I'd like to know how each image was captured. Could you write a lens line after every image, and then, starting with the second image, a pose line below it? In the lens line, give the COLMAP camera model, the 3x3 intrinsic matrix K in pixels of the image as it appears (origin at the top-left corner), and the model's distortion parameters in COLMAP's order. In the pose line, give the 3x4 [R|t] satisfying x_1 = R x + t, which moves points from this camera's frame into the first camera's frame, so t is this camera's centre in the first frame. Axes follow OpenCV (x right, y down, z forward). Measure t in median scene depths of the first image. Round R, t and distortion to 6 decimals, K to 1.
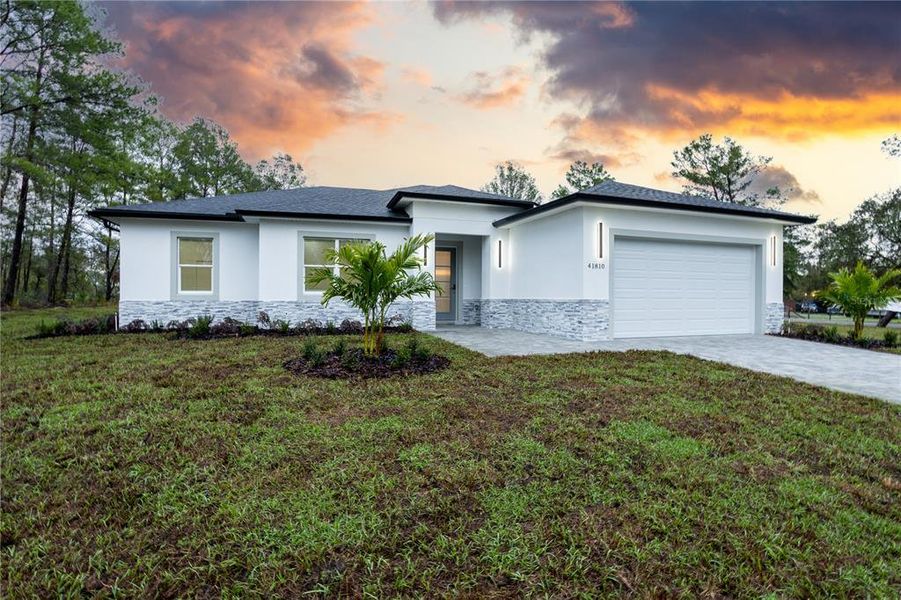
lens RADIAL K [[449.2, 0, 450.5], [0, 449.2, 300.0], [0, 0, 1]] dist [-0.016617, -0.000116]
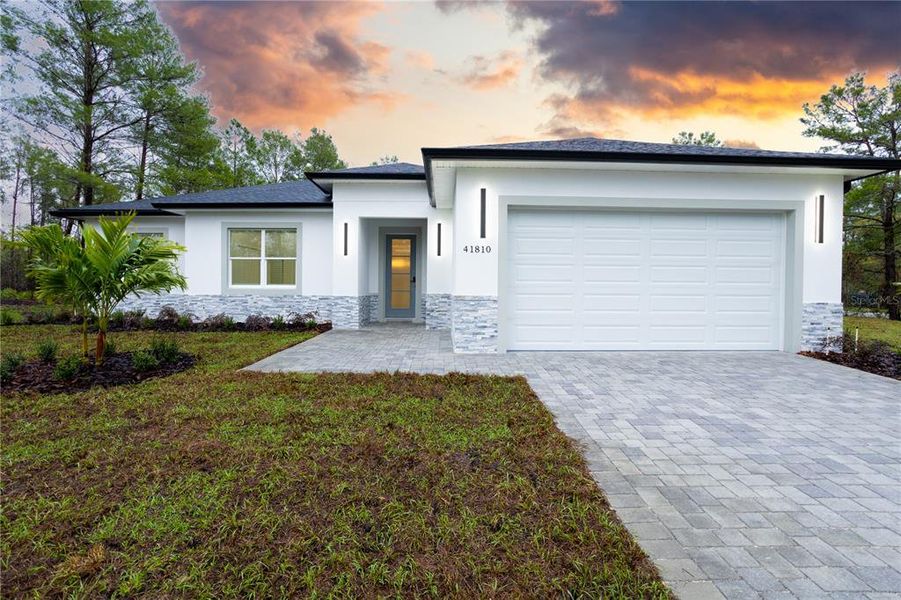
lens RADIAL K [[430.8, 0, 454.1], [0, 430.8, 294.8], [0, 0, 1]] dist [-0.001687, 0.000651]
pose [[0.949738, 0.007107, -0.312964, 0.412247], [-0.006241, 0.999973, 0.003768, -0.004253], [0.312983, -0.001626, 0.949757, 0.268402]]
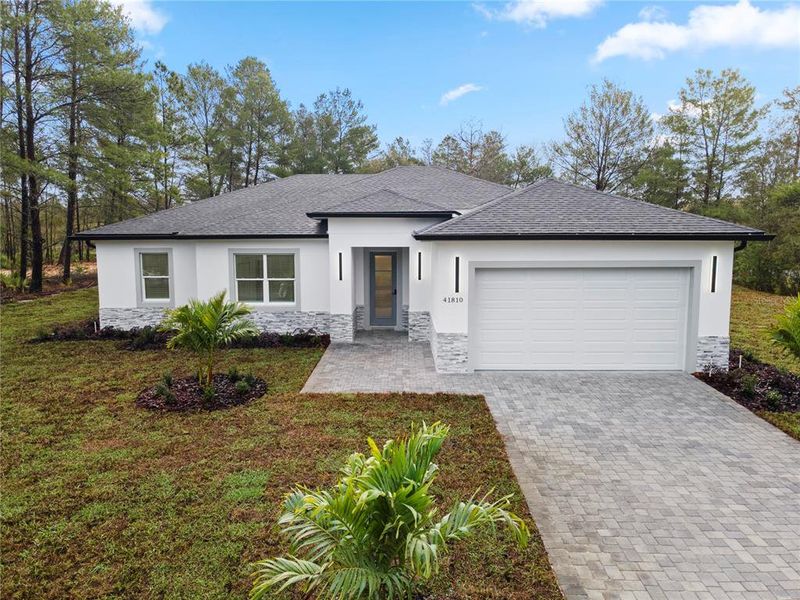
lens RADIAL K [[572.6, 0, 400.0], [0, 572.6, 300.0], [0, 0, 1]] dist [0.155055, -0.202509]
pose [[0.939382, 0.032251, -0.341353, 0.530347], [0.005376, 0.994059, 0.108714, -0.175766], [0.342831, -0.103959, 0.933627, -0.196745]]
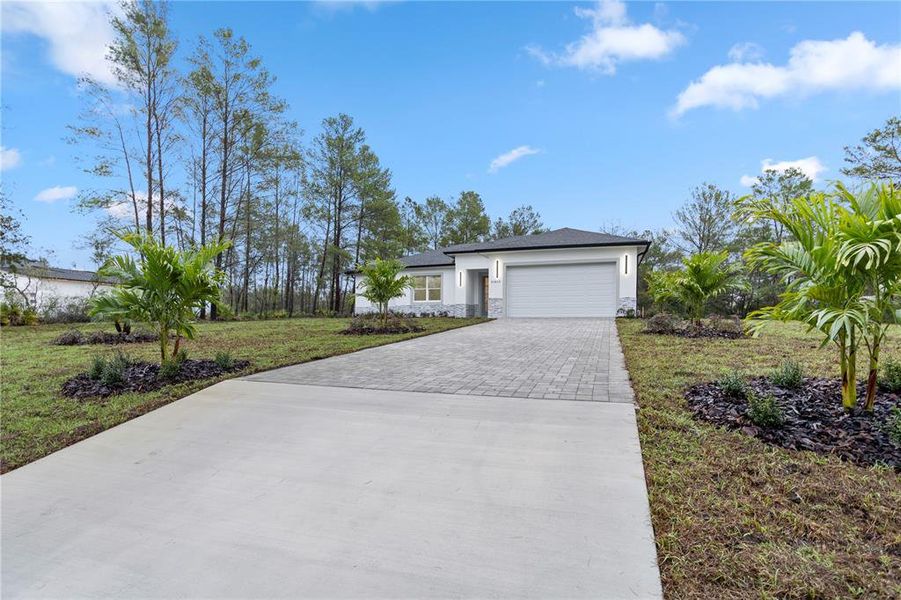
lens RADIAL K [[469.1, 0, 452.5], [0, 469.1, 328.8], [0, 0, 1]] dist [-0.000510, 0.000099]
pose [[0.776855, 0.001413, -0.629678, 1.247389], [-0.004965, 0.999980, -0.003881, 0.122883], [0.629660, 0.006141, 0.776847, -0.658268]]
